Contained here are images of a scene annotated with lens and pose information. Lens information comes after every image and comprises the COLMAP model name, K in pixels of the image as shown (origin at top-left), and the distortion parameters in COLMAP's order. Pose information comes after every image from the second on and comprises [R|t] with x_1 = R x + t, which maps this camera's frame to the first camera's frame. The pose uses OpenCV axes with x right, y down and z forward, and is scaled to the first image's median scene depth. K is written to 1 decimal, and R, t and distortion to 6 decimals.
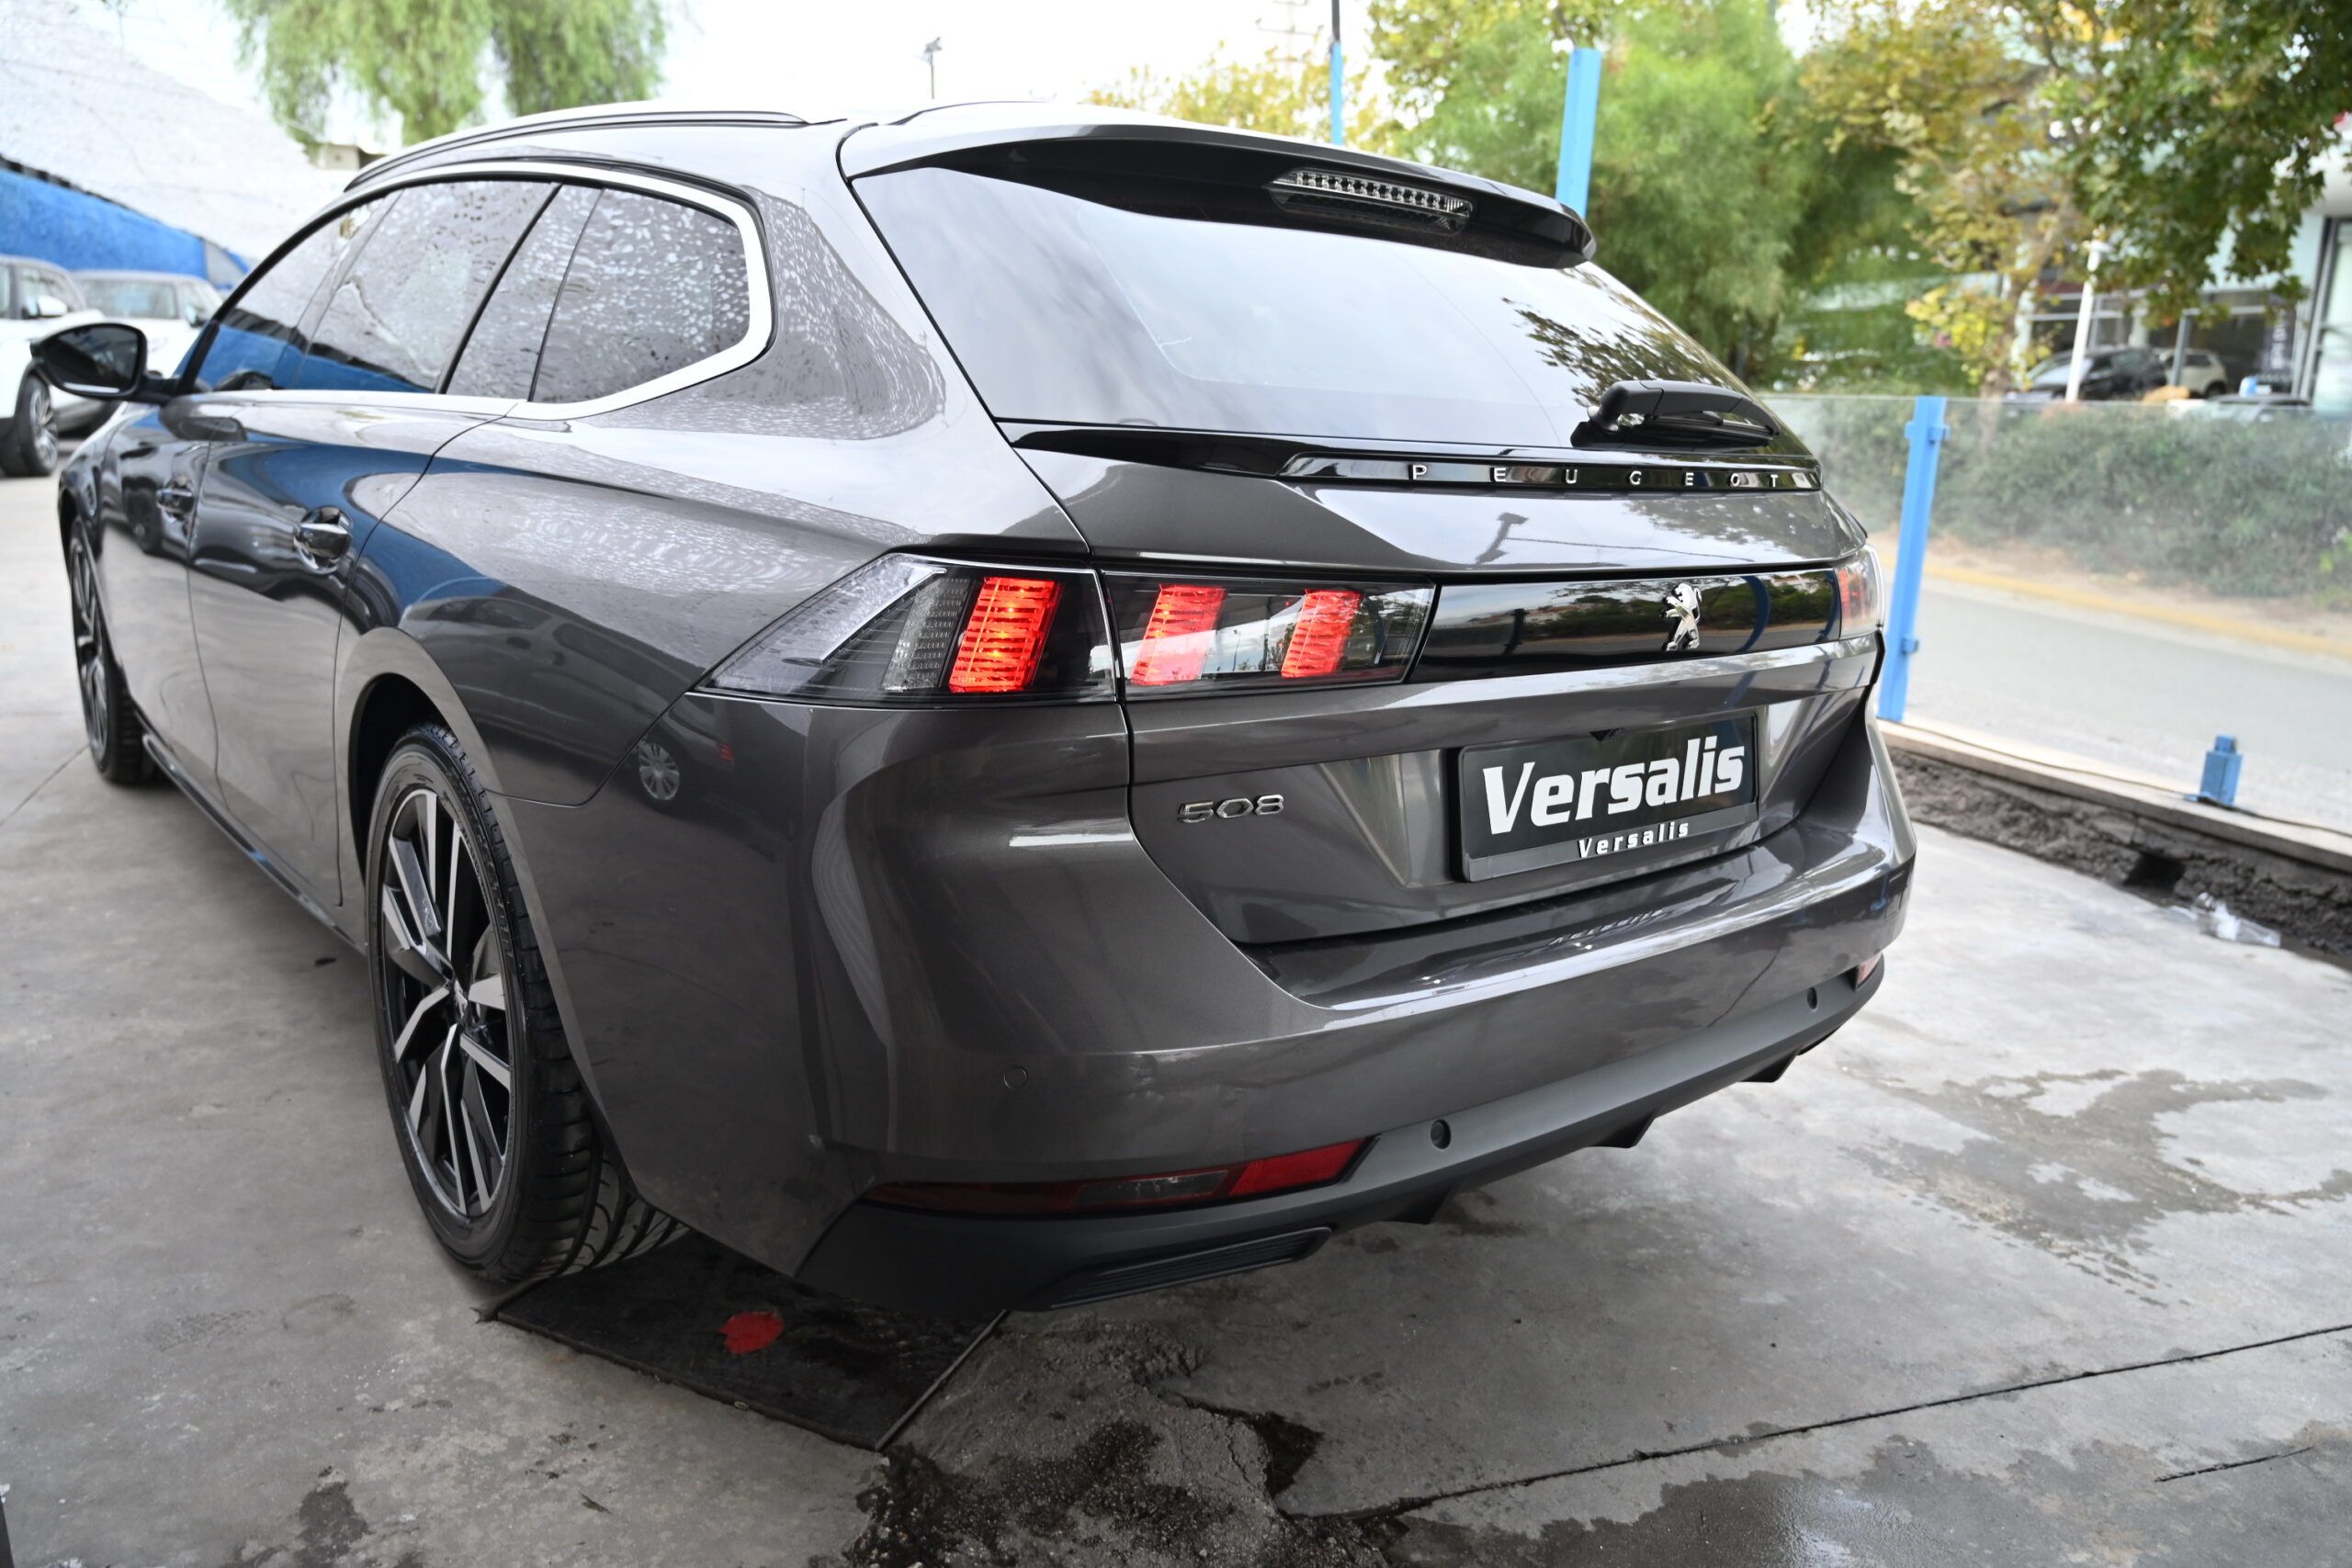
lens RADIAL K [[1637.3, 0, 1176.0], [0, 1637.3, 784.0], [0, 0, 1]] dist [0.000021, -0.001018]
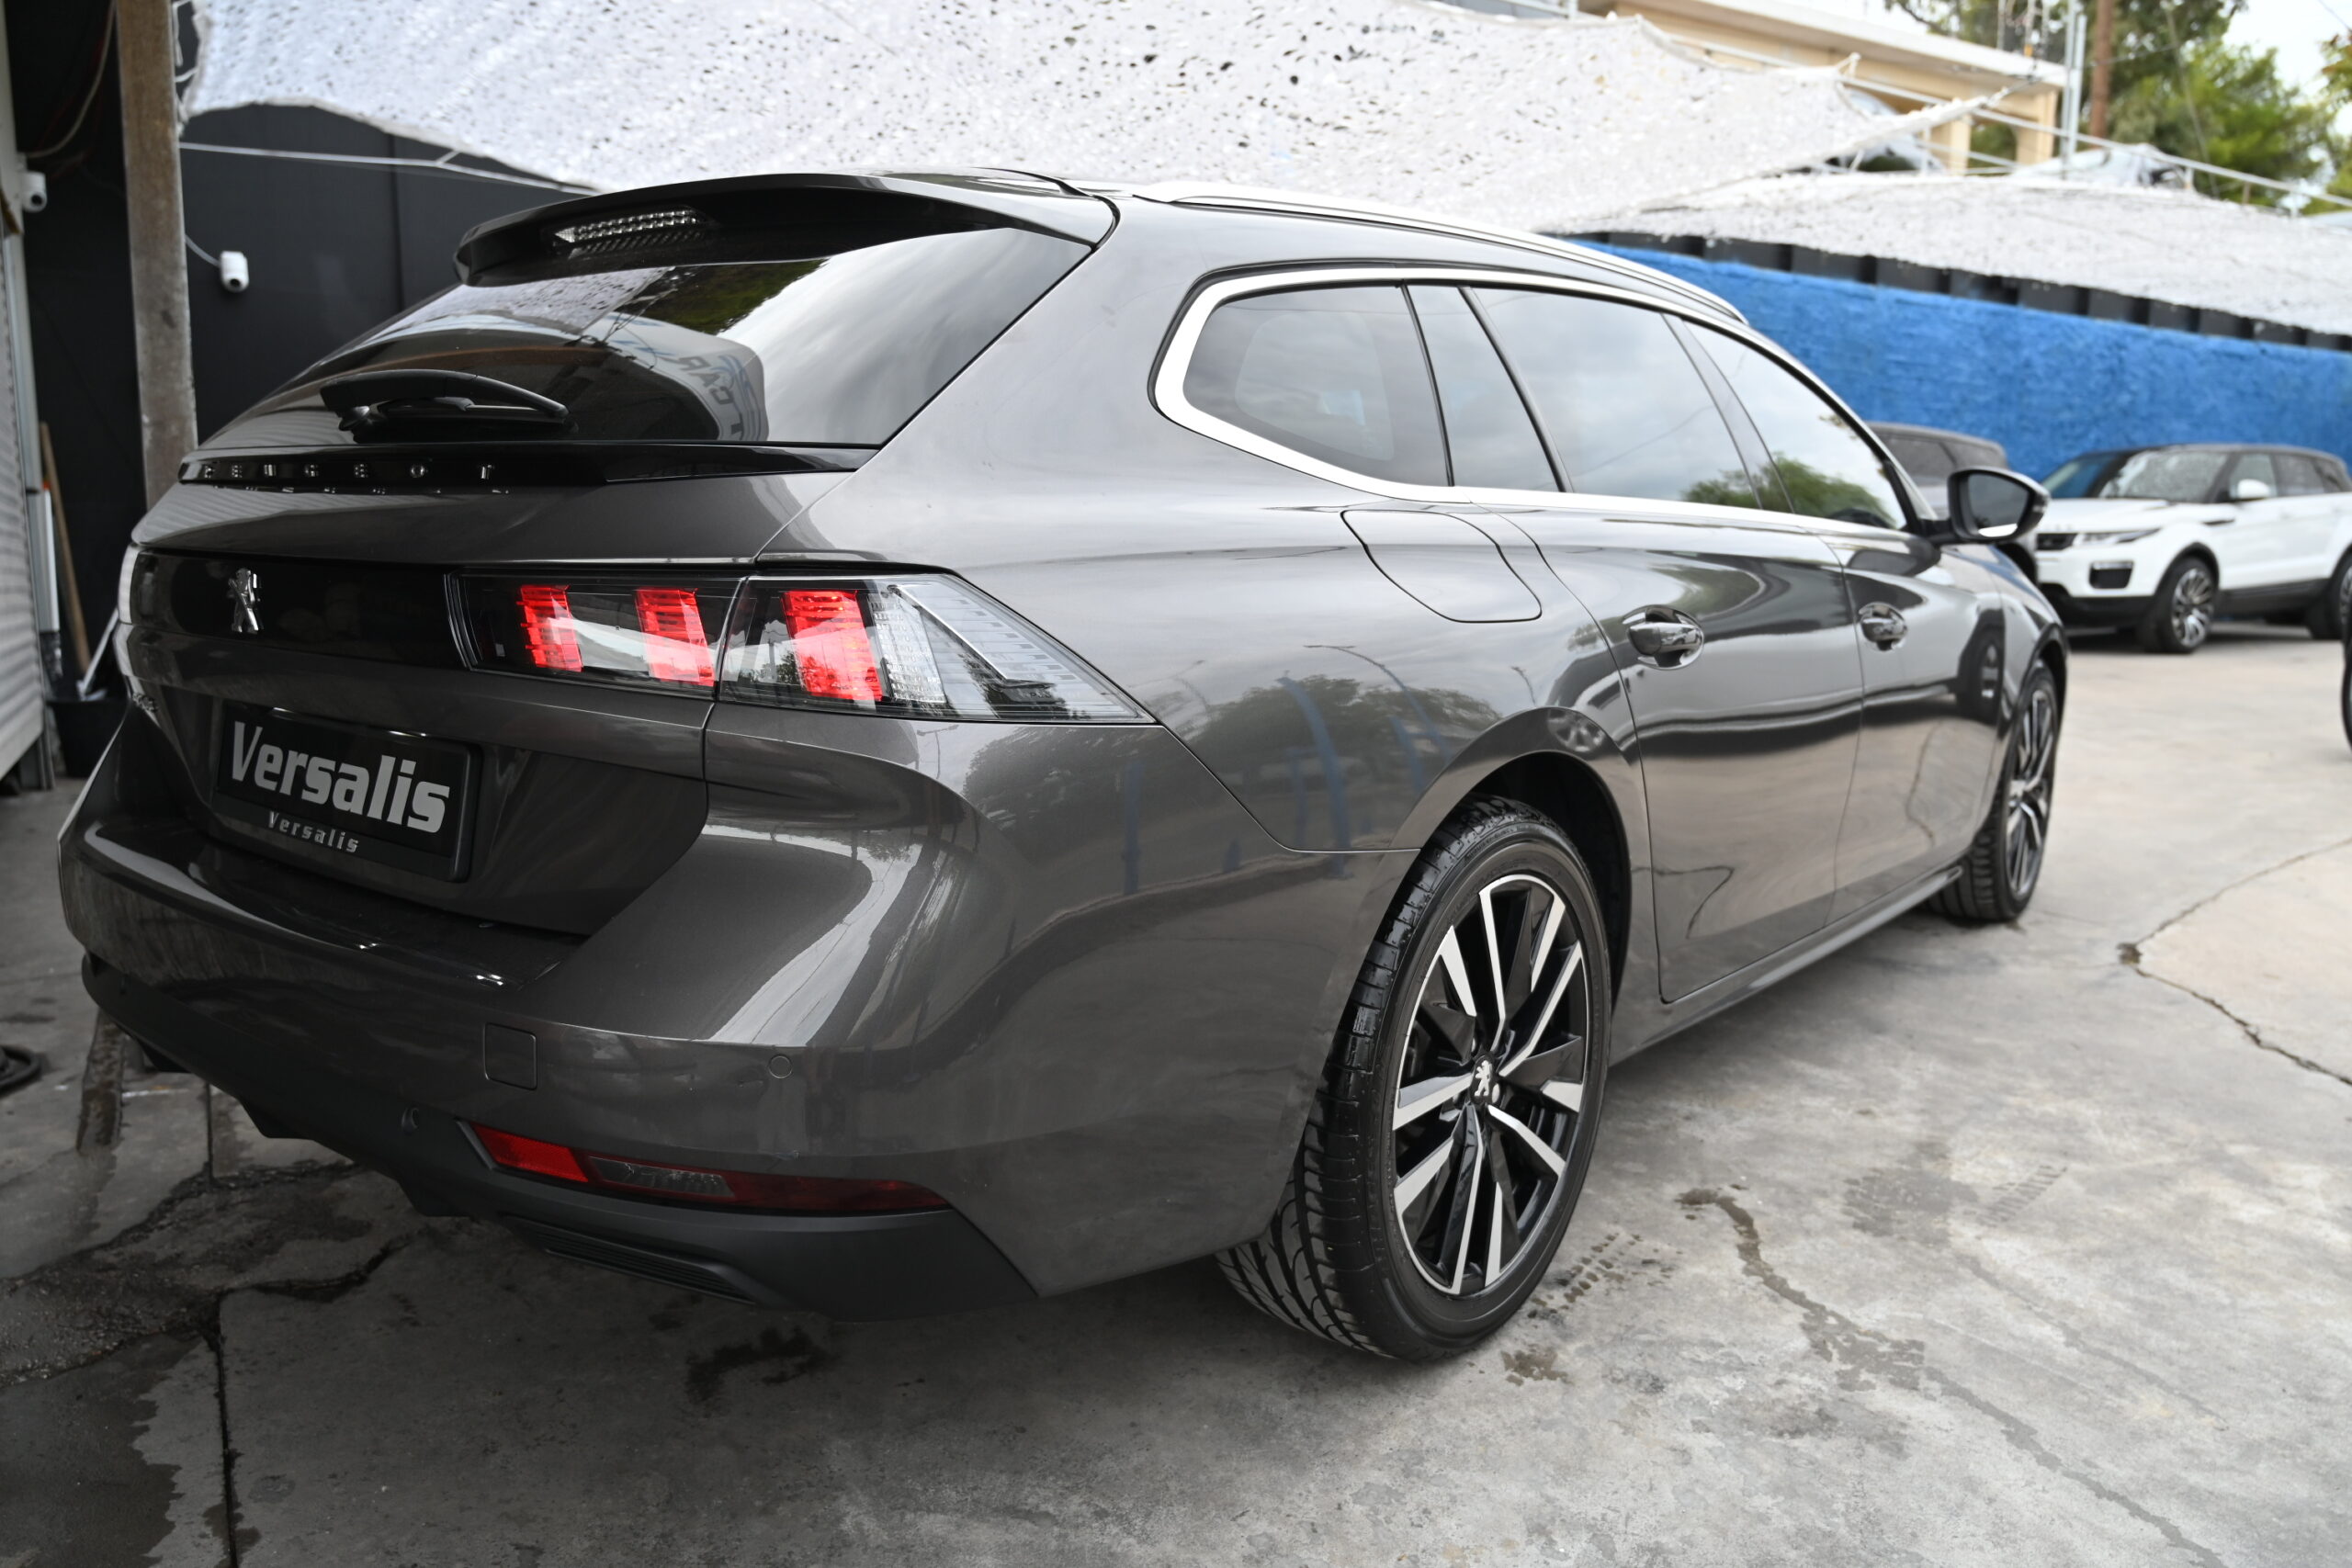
lens RADIAL K [[1679.7, 0, 1176.0], [0, 1679.7, 784.0], [0, 0, 1]] dist [-0.001852, -0.003431]
pose [[0.196284, 0.106018, -0.974799, 1.332085], [-0.230639, 0.971238, 0.059190, -0.170816], [0.953036, 0.213208, 0.215090, 1.238296]]
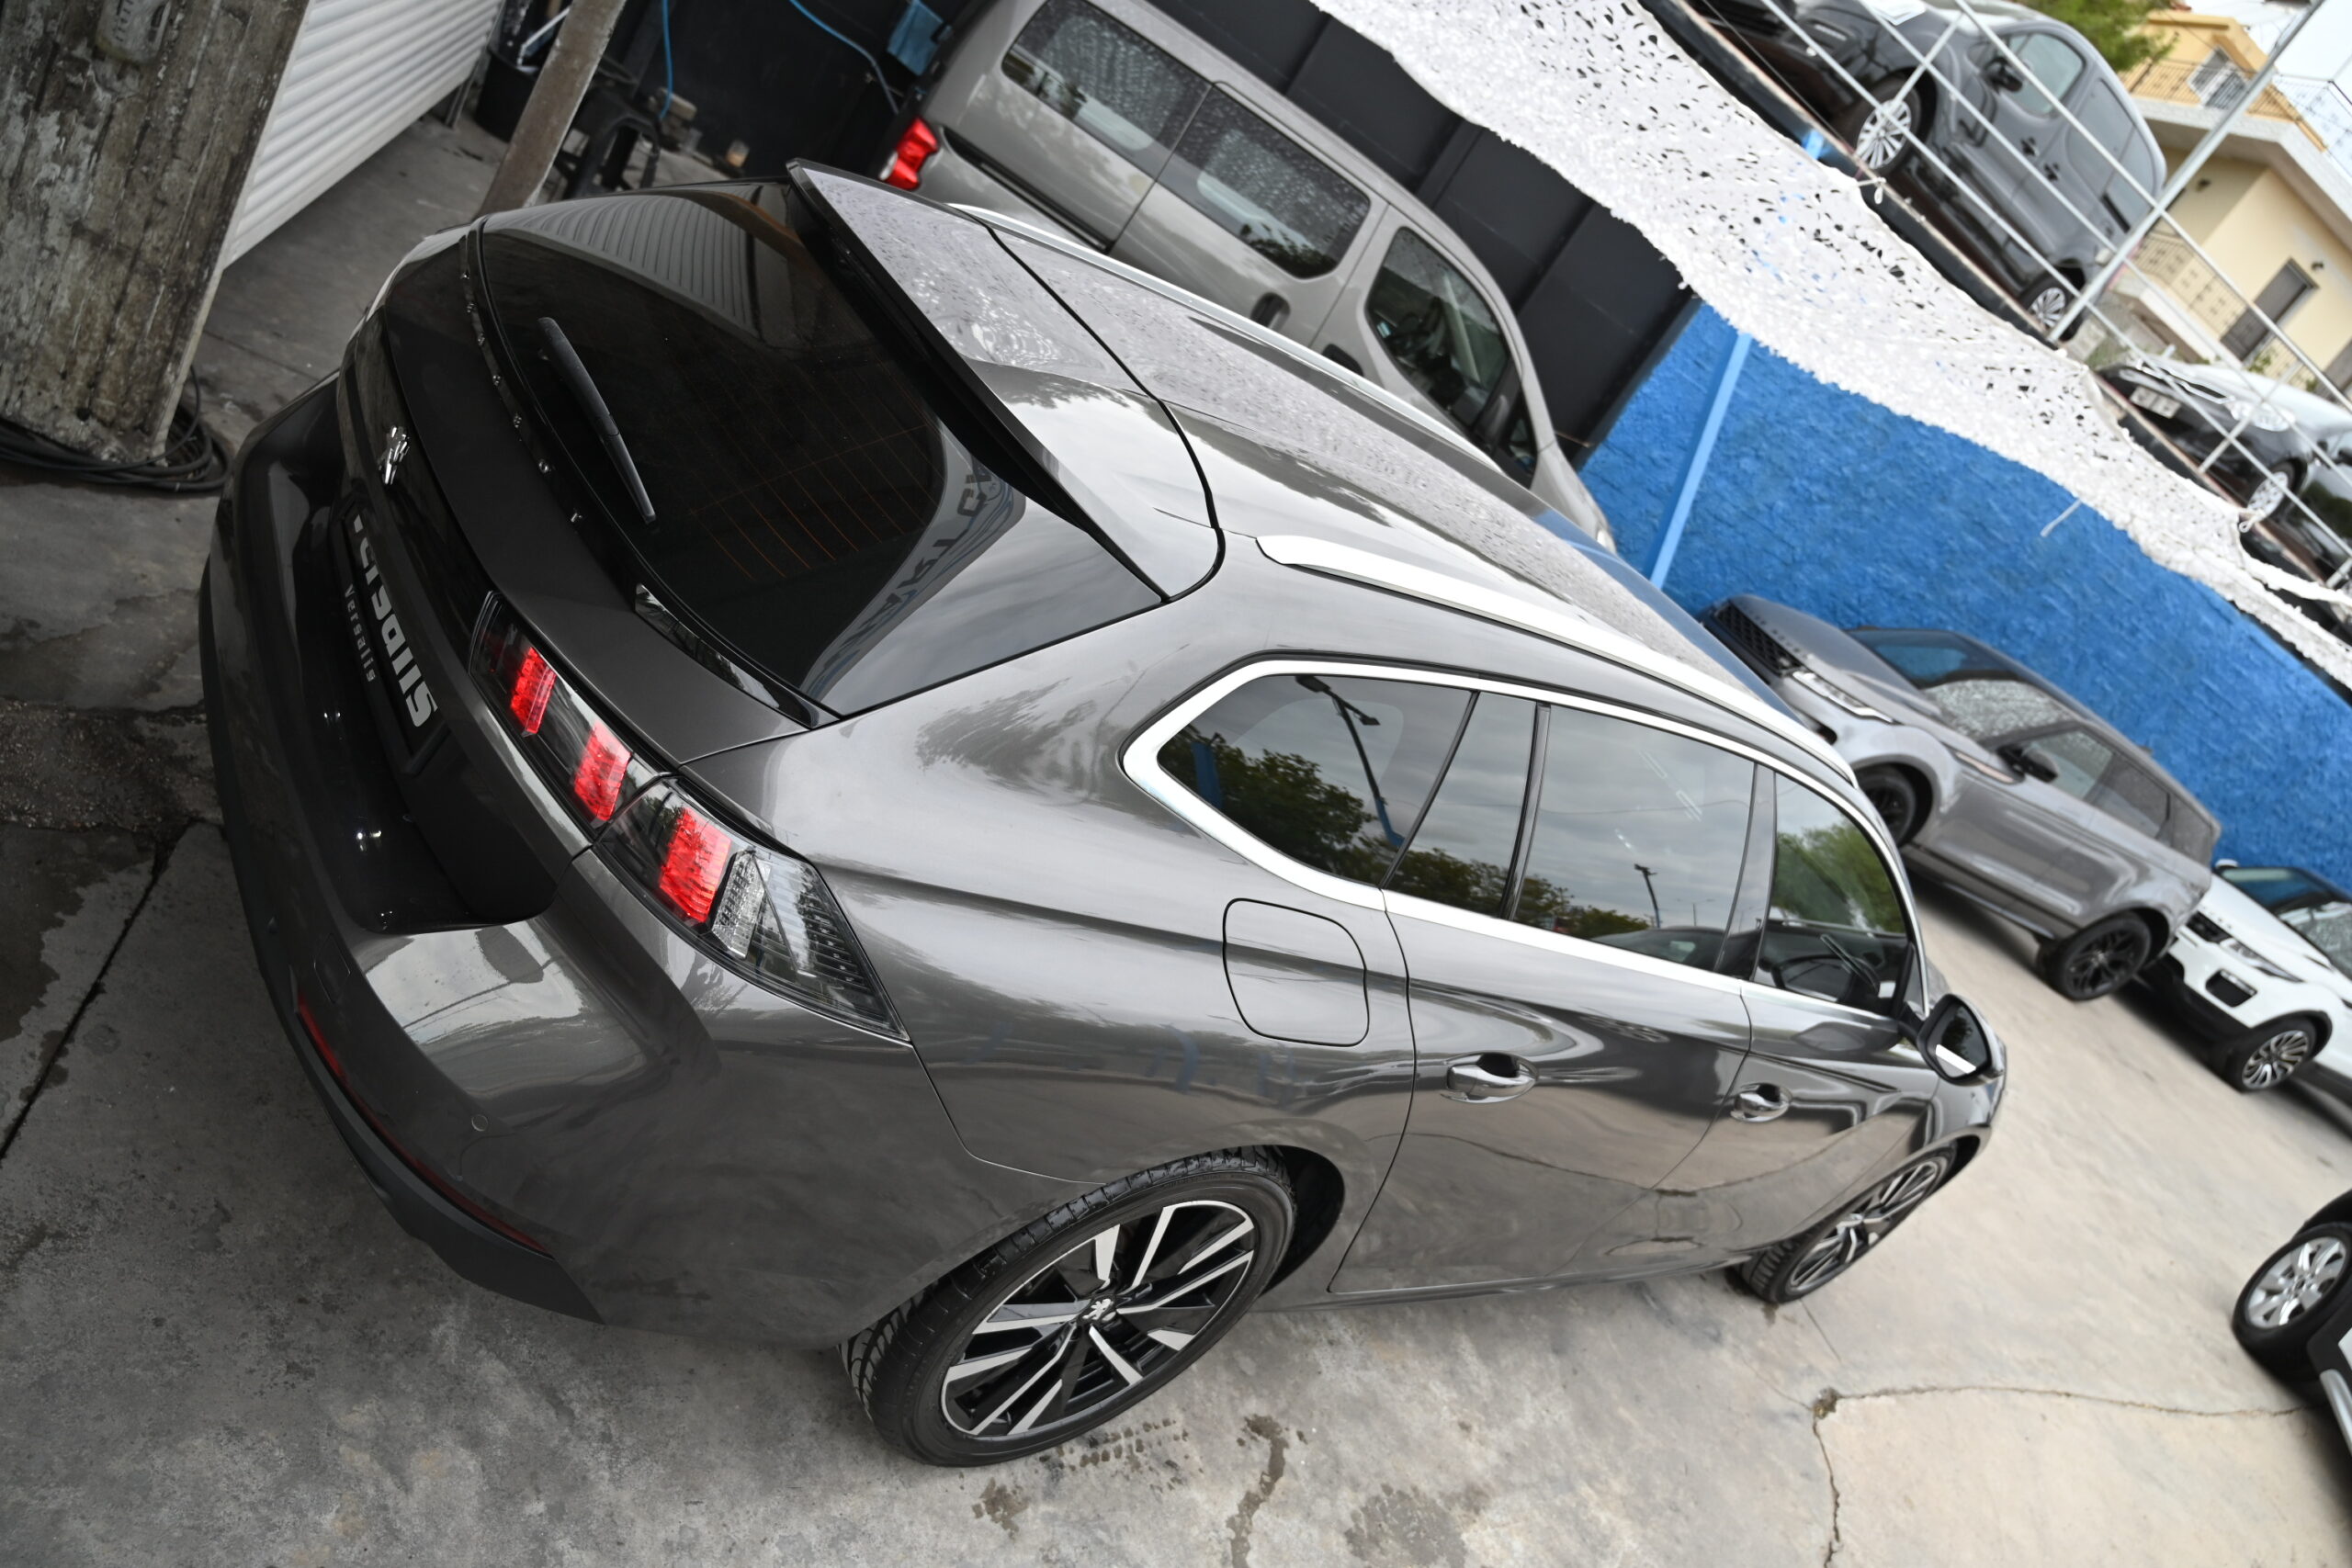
lens RADIAL K [[1576.2, 0, 1190.6], [0, 1576.2, 783.7], [0, 0, 1]] dist [-0.010125, 0.003090]
pose [[-0.046688, 0.340875, -0.938949, 1.323768], [-0.722324, 0.637747, 0.267444, -0.619615], [0.689977, 0.690712, 0.216448, 1.210083]]
